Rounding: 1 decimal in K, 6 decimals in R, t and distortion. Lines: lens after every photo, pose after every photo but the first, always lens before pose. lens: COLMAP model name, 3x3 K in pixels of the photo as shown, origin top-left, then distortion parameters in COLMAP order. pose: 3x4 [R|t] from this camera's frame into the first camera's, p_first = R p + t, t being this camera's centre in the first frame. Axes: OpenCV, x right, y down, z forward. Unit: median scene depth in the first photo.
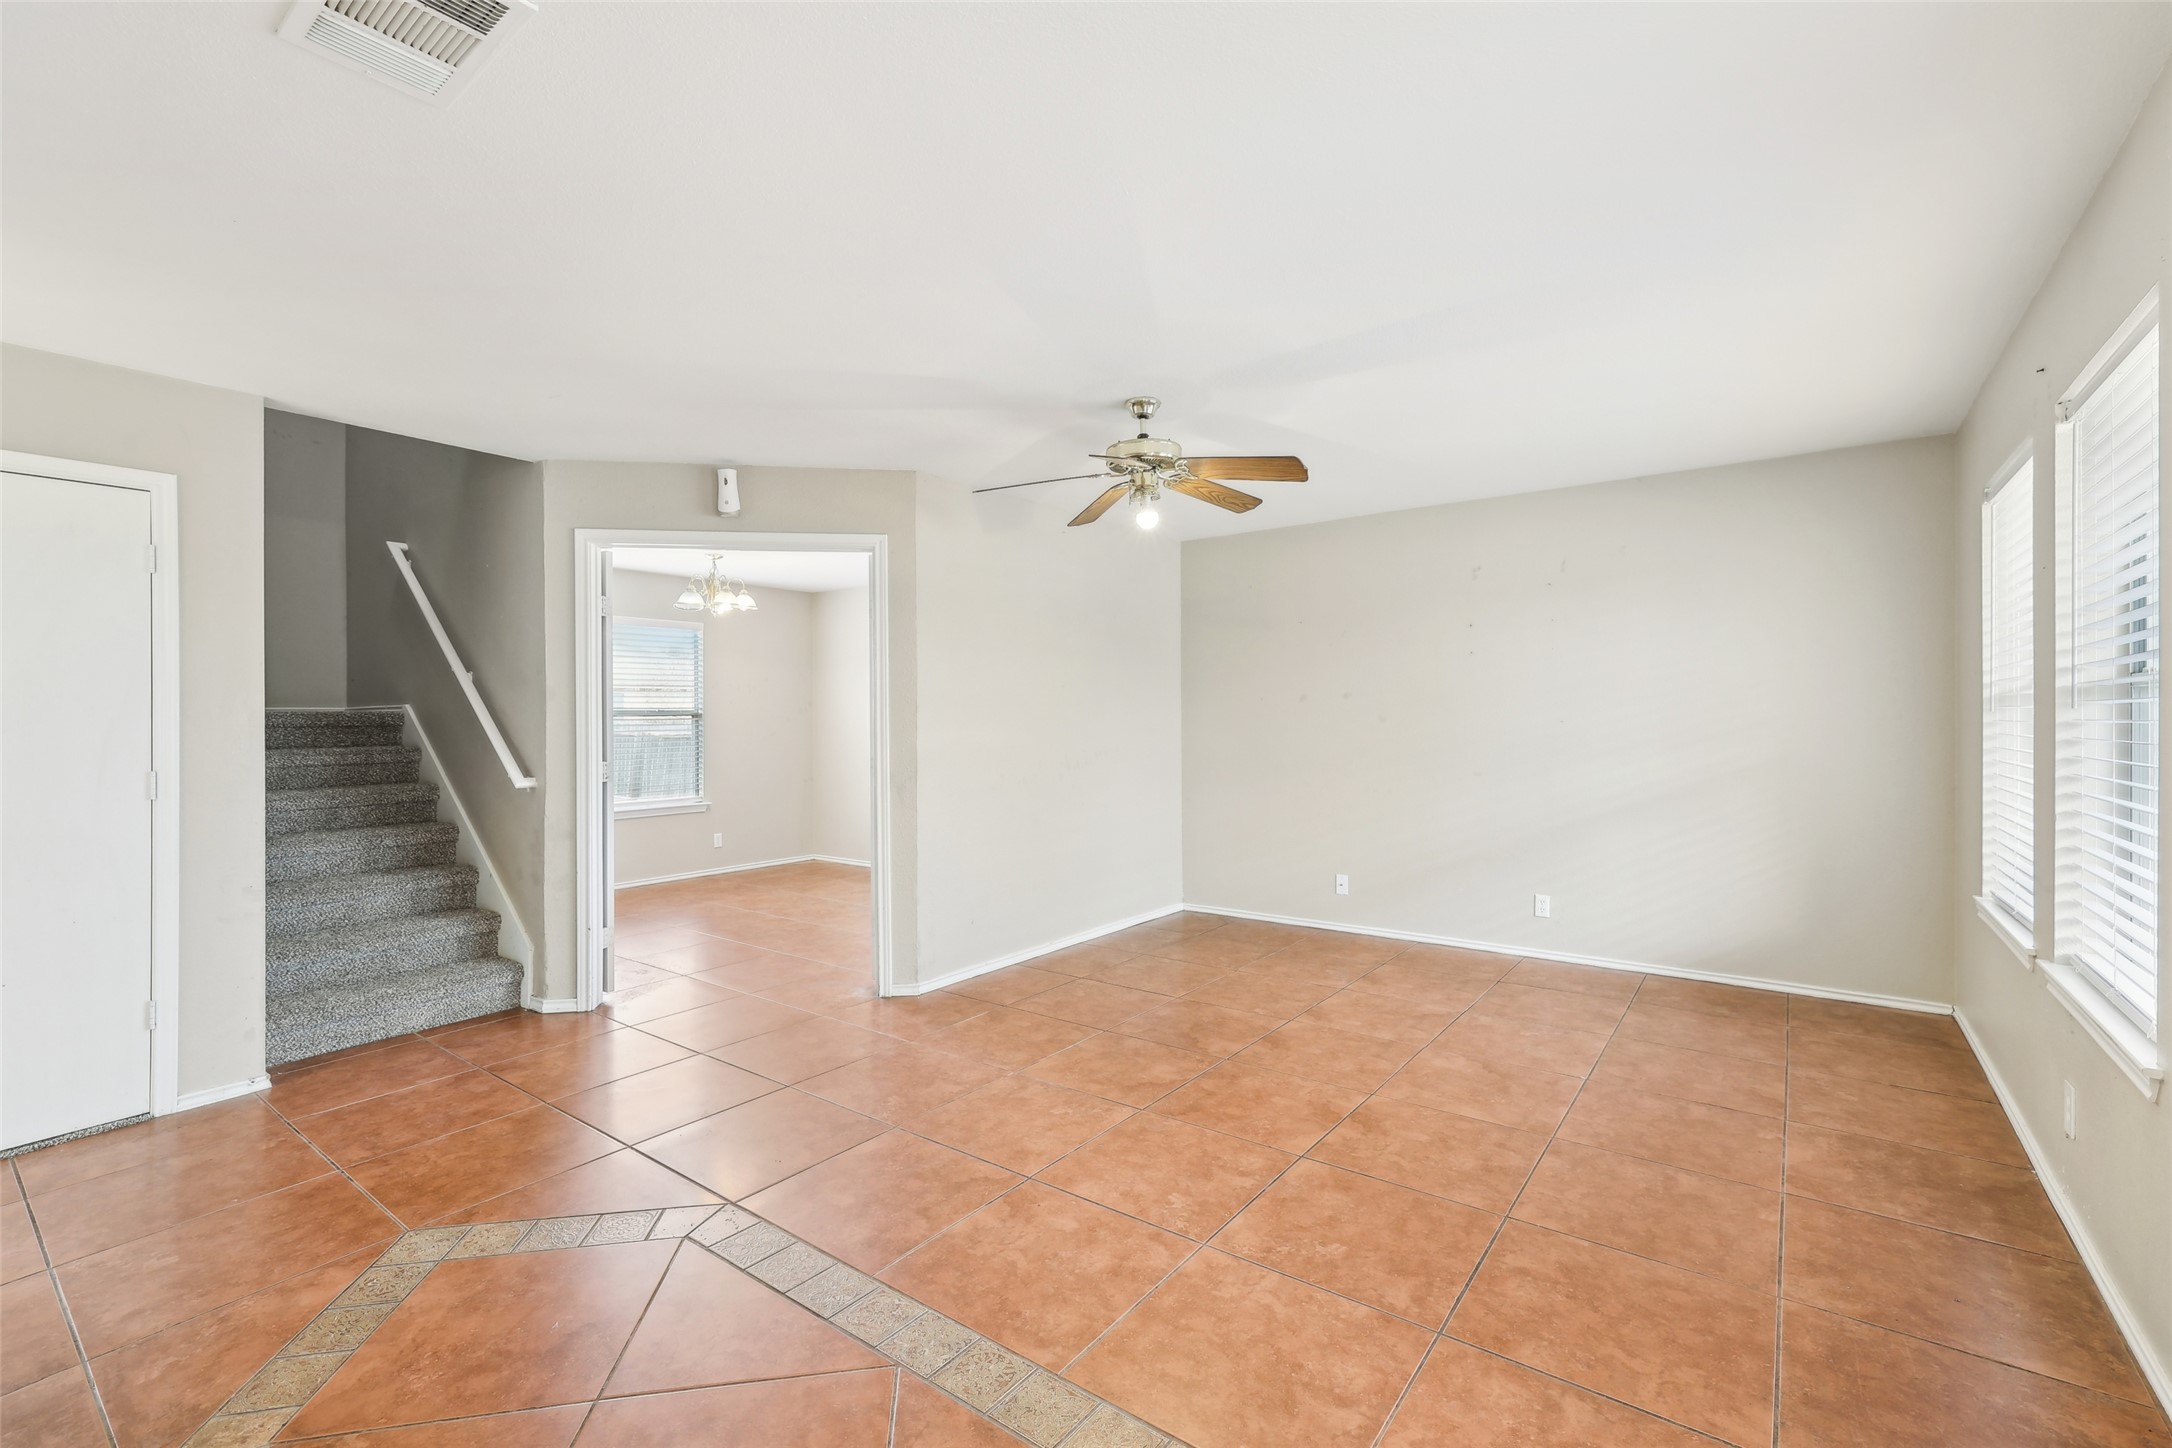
lens RADIAL K [[933.7, 0, 1086.0], [0, 933.7, 724.0], [0, 0, 1]] dist [-0.000611, 0.000007]
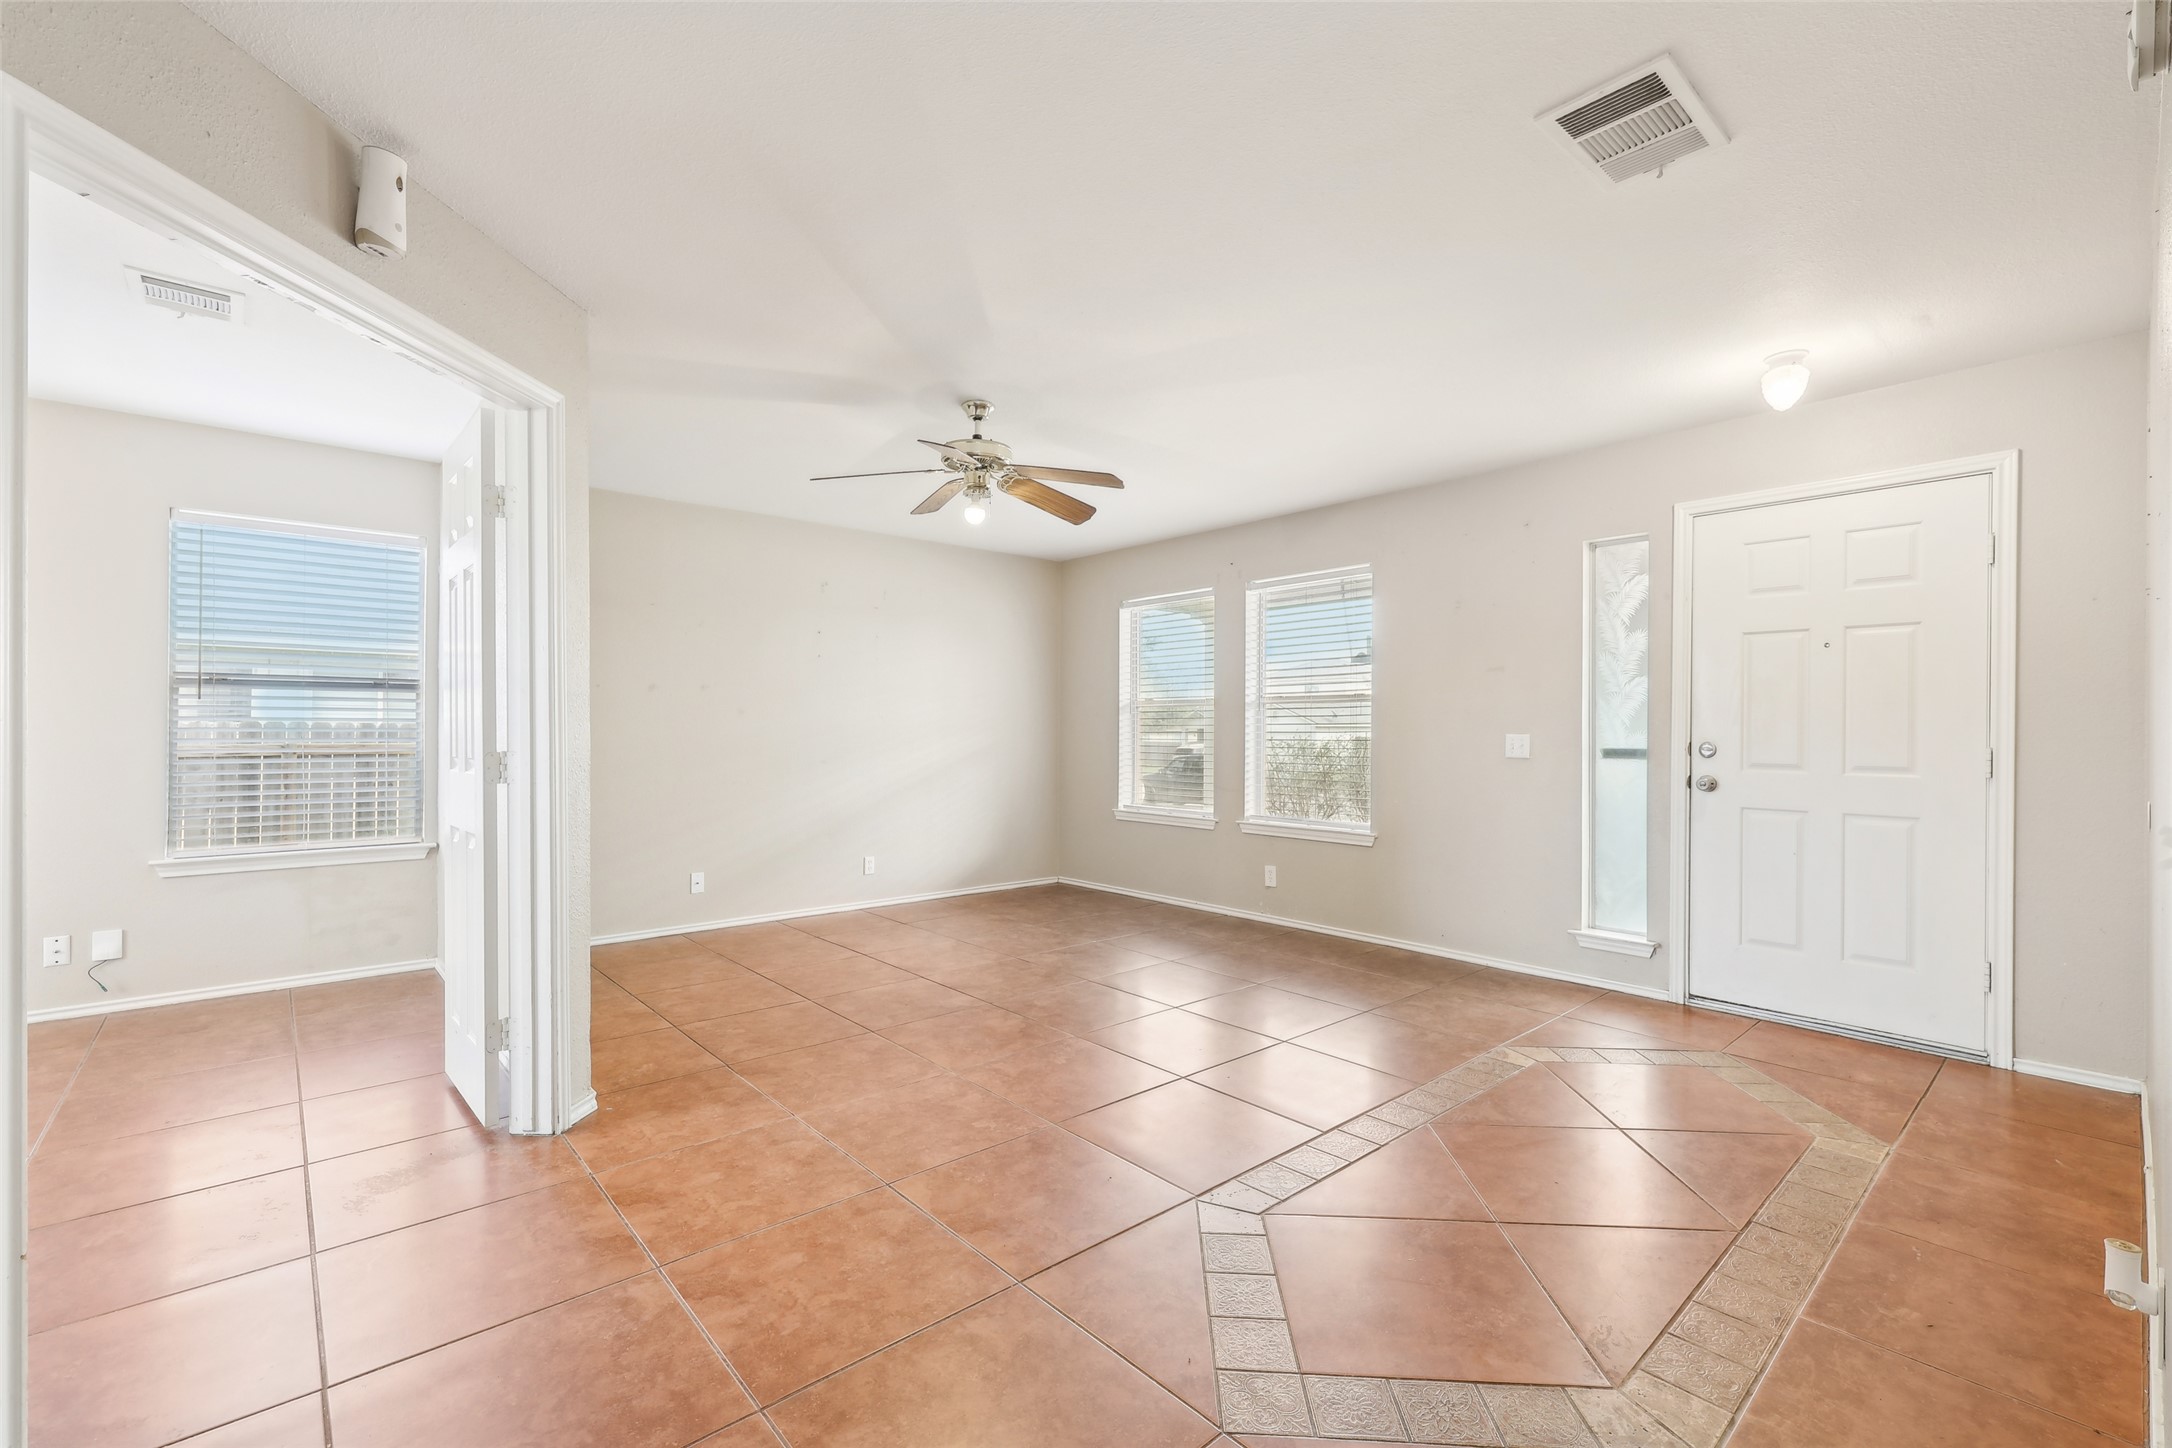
lens RADIAL K [[934.2, 0, 1086.0], [0, 934.2, 724.0], [0, 0, 1]] dist [0.000245, 0.000062]
pose [[0.201221, 0.013374, 0.979455, -0.903773], [0.001791, 0.999900, -0.014021, 0.033679], [-0.979544, 0.004576, 0.201177, 0.627309]]
